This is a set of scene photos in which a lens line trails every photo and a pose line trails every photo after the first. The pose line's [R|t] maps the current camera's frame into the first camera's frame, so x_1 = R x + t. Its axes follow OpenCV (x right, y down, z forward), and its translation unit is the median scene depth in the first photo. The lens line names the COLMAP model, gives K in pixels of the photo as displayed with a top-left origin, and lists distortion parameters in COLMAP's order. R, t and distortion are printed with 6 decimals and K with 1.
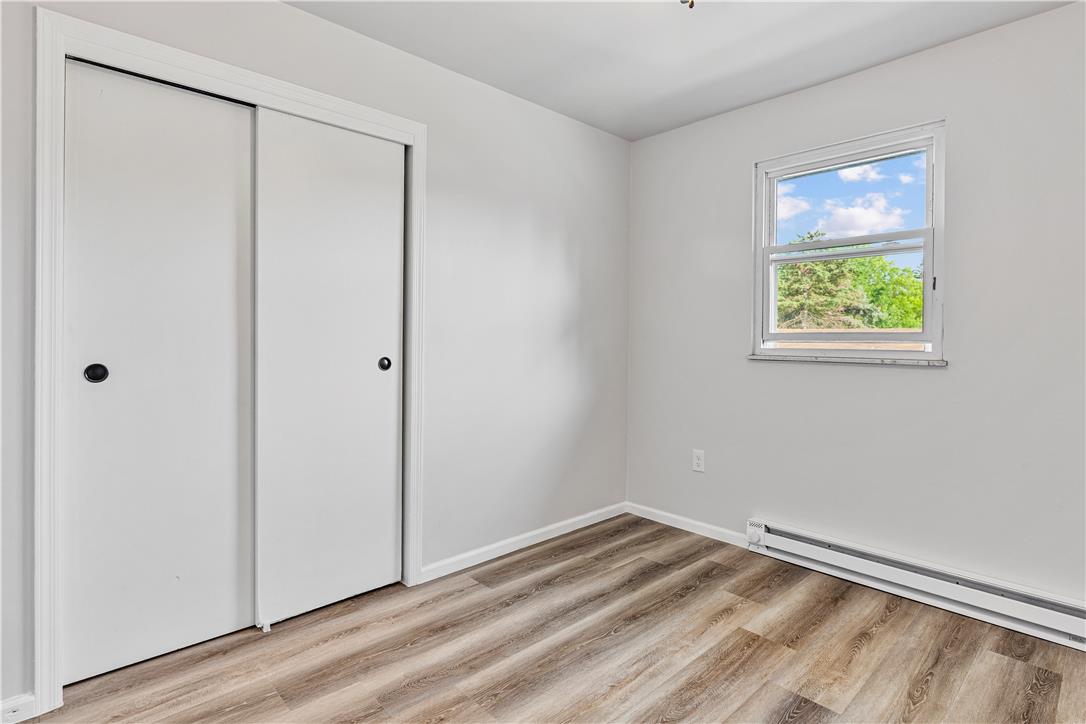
lens RADIAL K [[545.6, 0, 542.8], [0, 545.6, 339.4], [0, 0, 1]] dist [-0.004057, -0.001408]
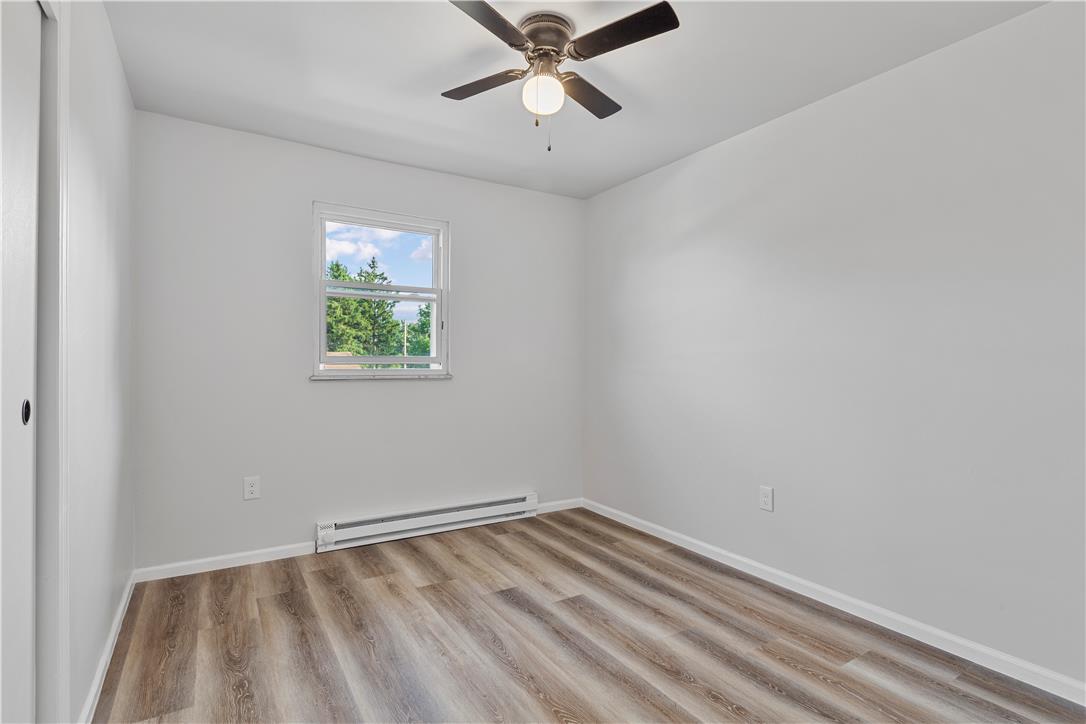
lens RADIAL K [[538.5, 0, 543.0], [0, 538.5, 362.0], [0, 0, 1]] dist [-0.005636, -0.000739]
pose [[0.196678, -0.005658, 0.980452, -0.715956], [0.002218, 0.999983, 0.005326, -0.005428], [-0.980466, 0.001128, 0.196688, 0.406689]]
